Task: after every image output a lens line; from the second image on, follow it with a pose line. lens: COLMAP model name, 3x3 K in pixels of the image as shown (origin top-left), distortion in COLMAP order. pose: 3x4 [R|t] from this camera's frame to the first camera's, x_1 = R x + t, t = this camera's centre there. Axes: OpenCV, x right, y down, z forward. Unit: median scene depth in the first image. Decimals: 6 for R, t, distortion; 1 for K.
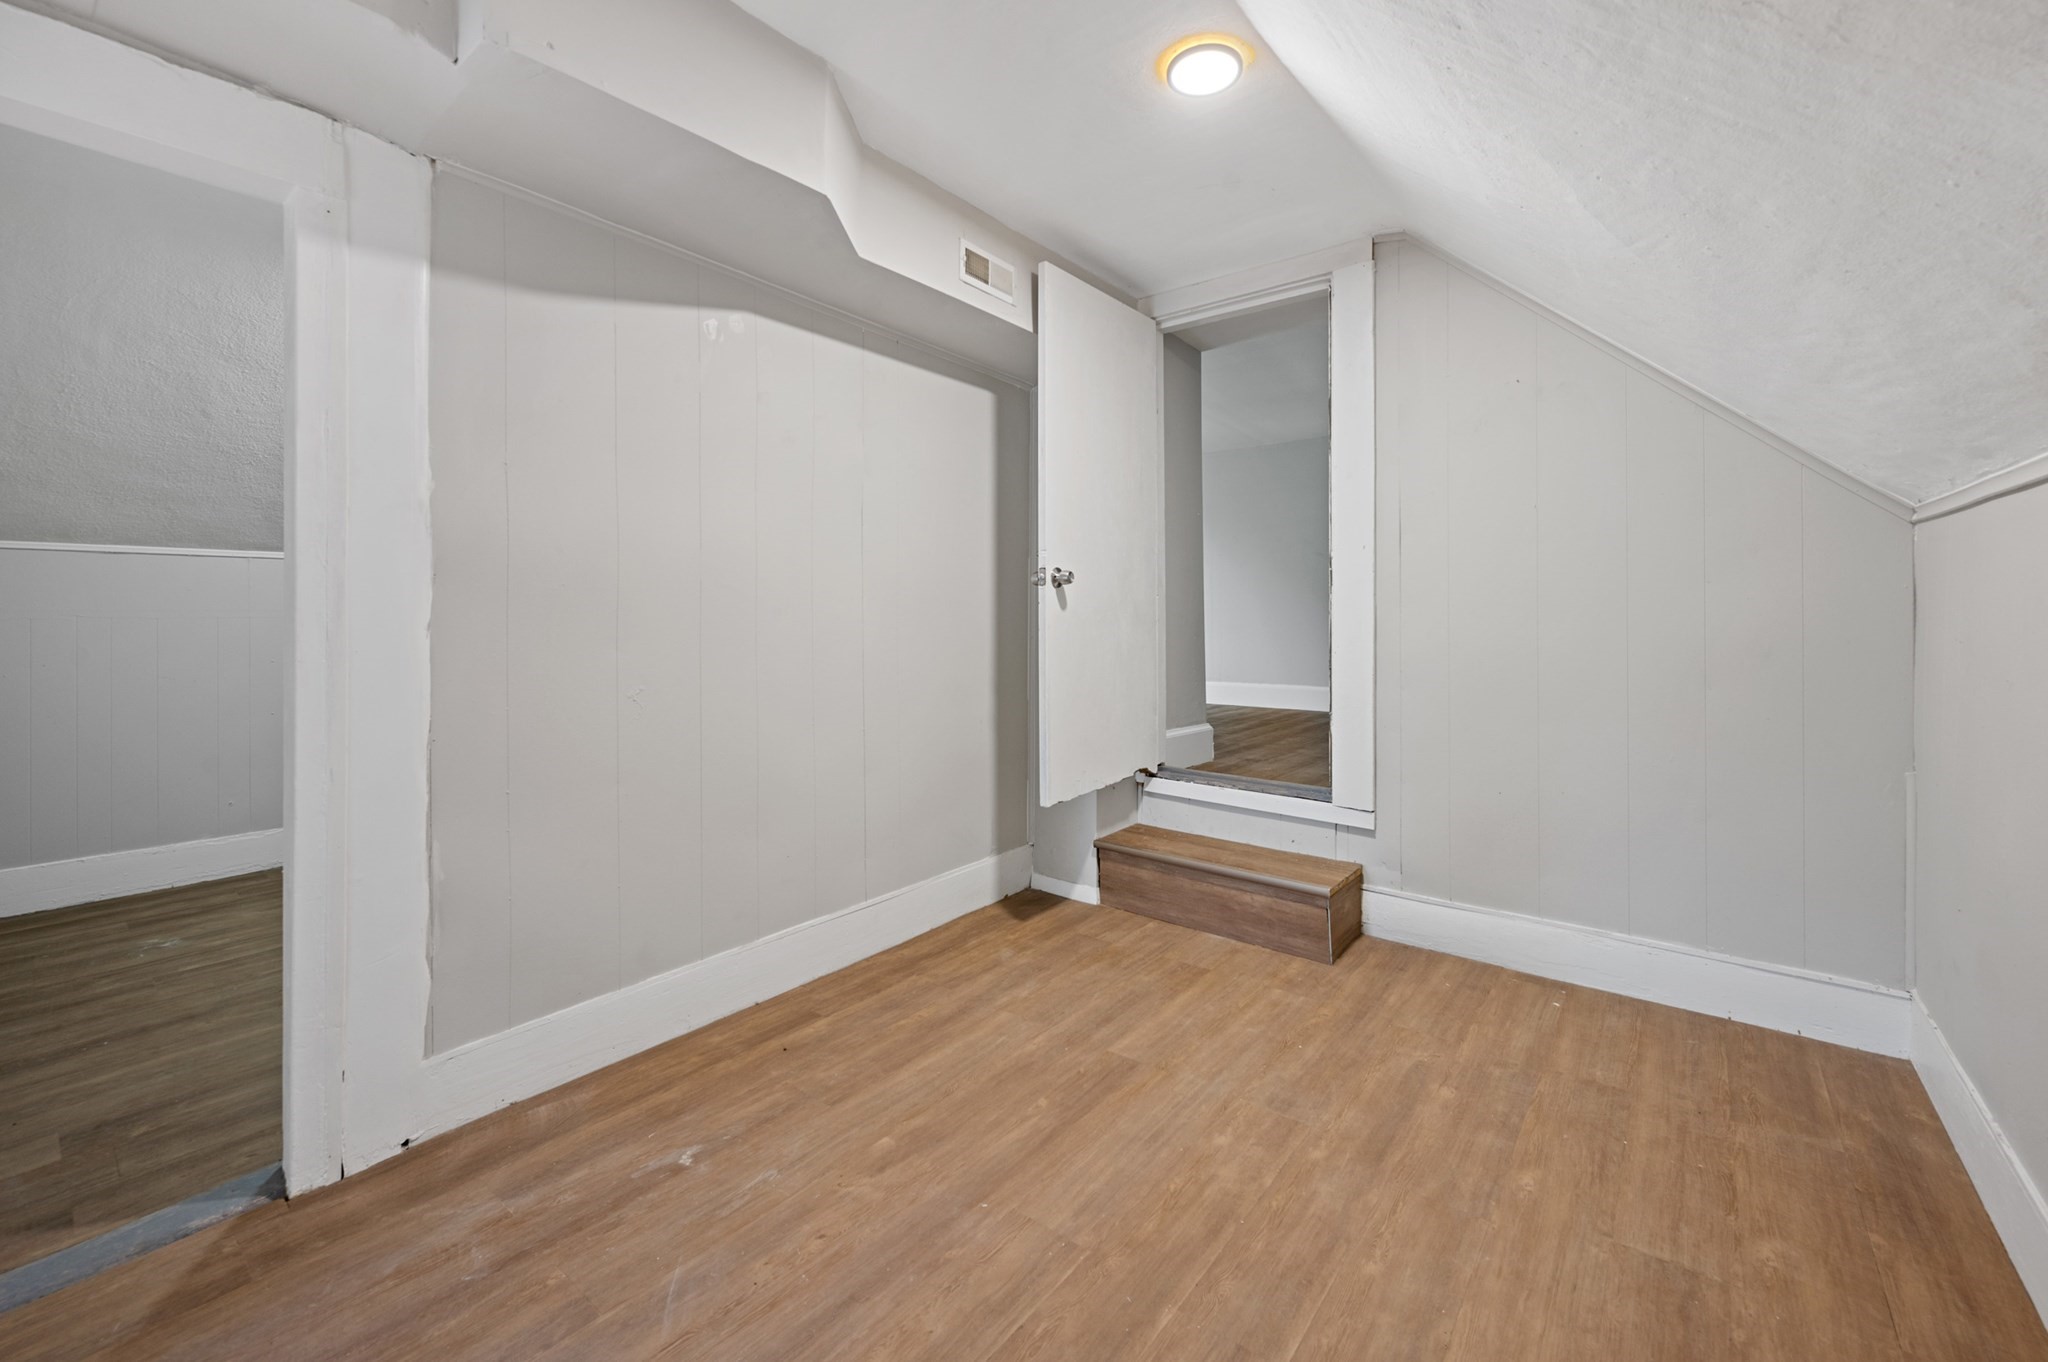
lens RADIAL K [[829.9, 0, 1044.0], [0, 829.9, 610.7], [0, 0, 1]] dist [-0.000978, -0.000062]
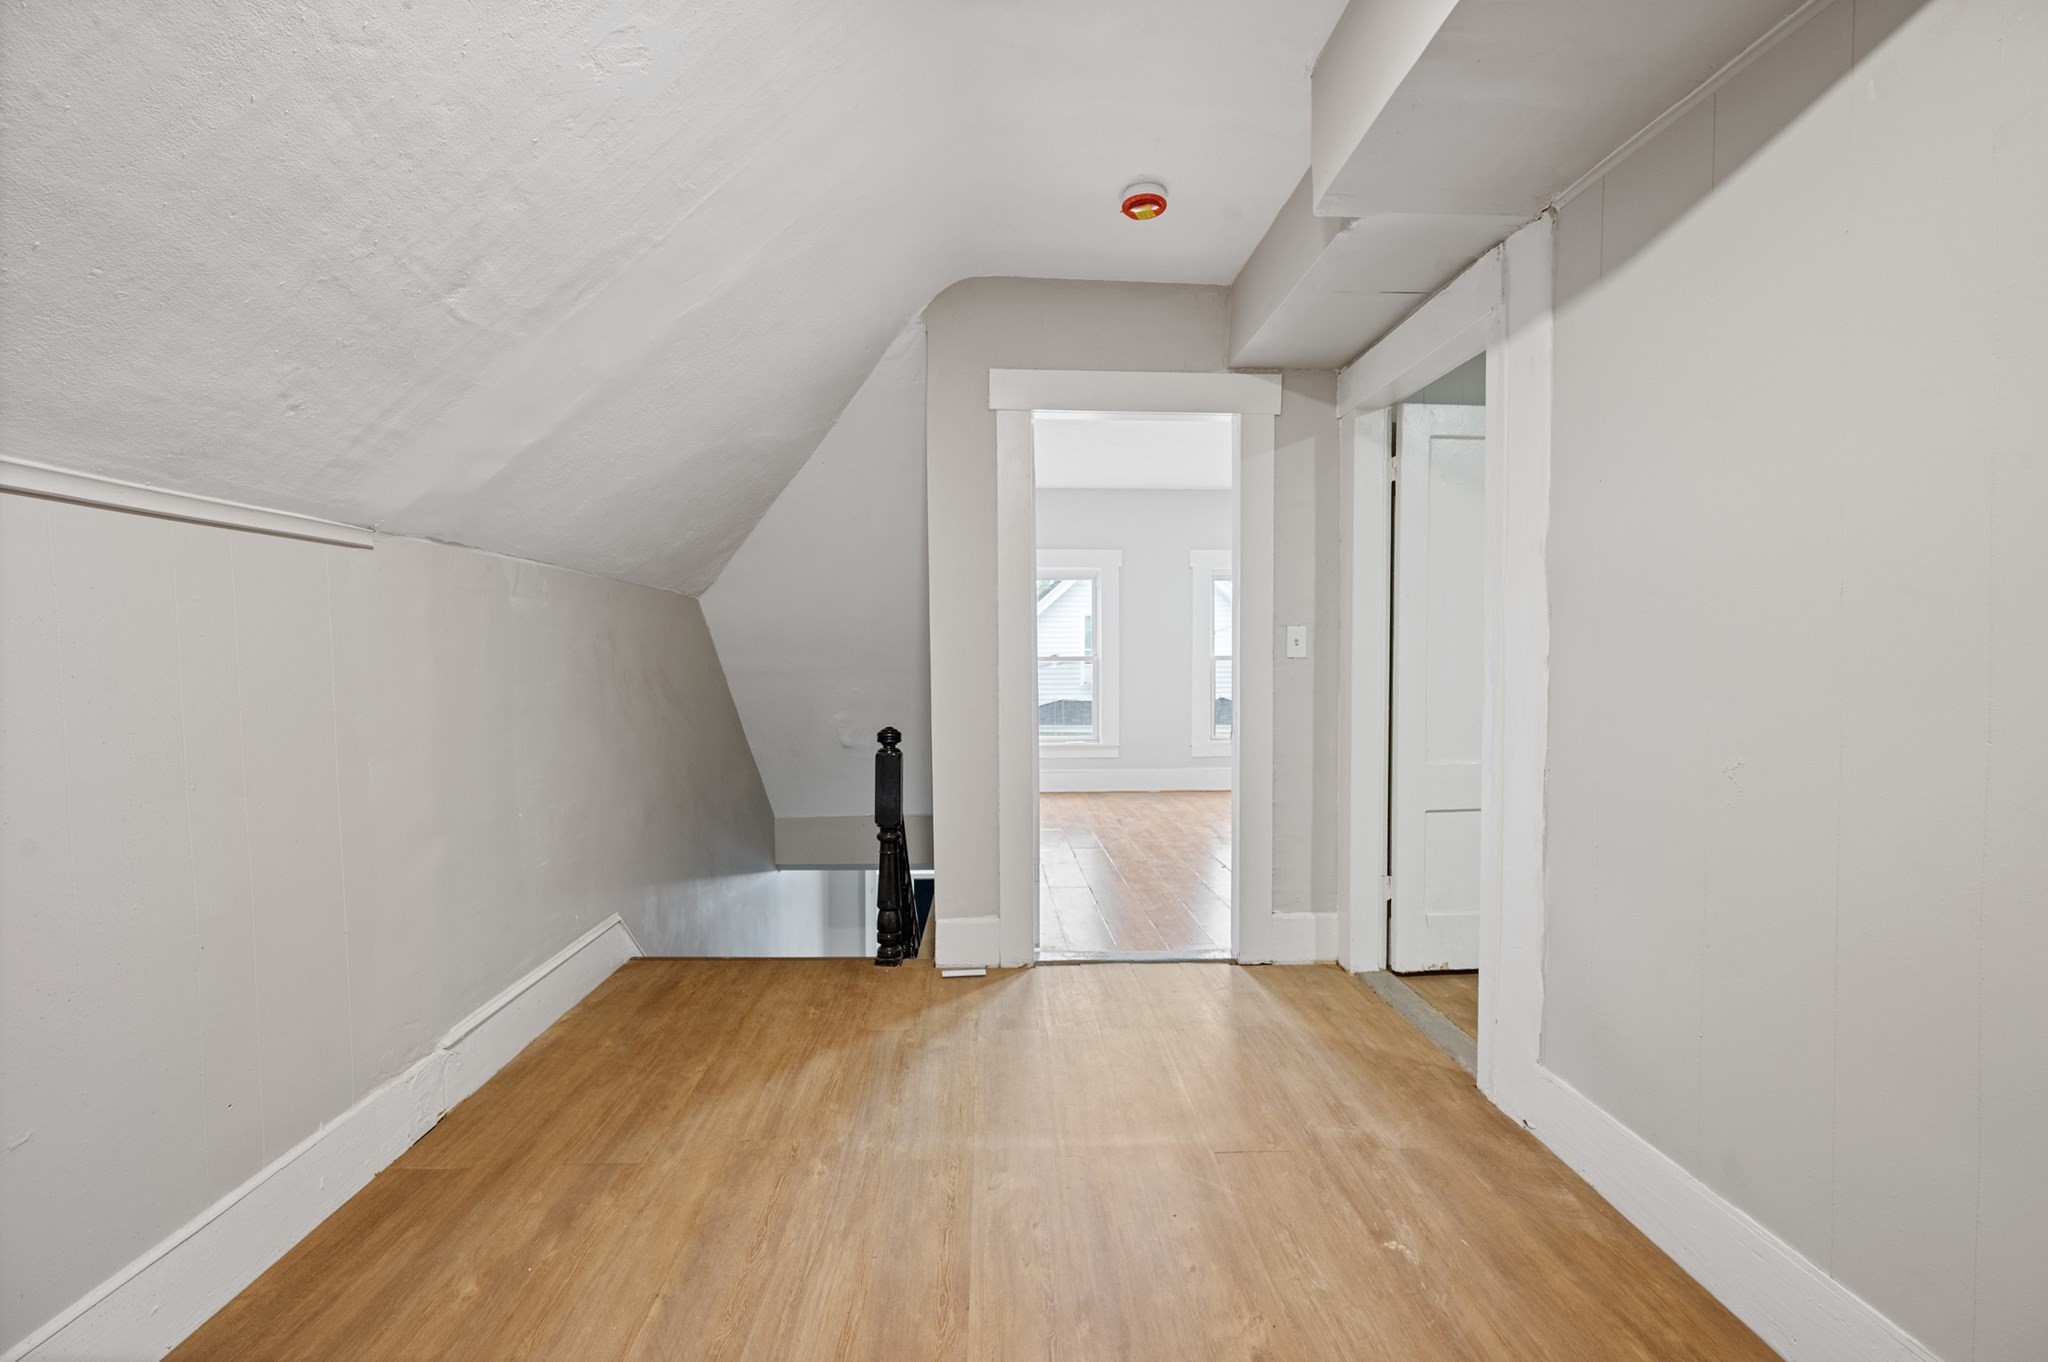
lens RADIAL K [[829.9, 0, 1025.7], [0, 829.9, 671.9], [0, 0, 1]] dist [-0.000978, -0.000062]
pose [[-0.757645, 0.027495, -0.652088, 0.443994], [0.008371, 0.999439, 0.032416, -0.005625], [0.652614, 0.019101, -0.757450, 1.371951]]
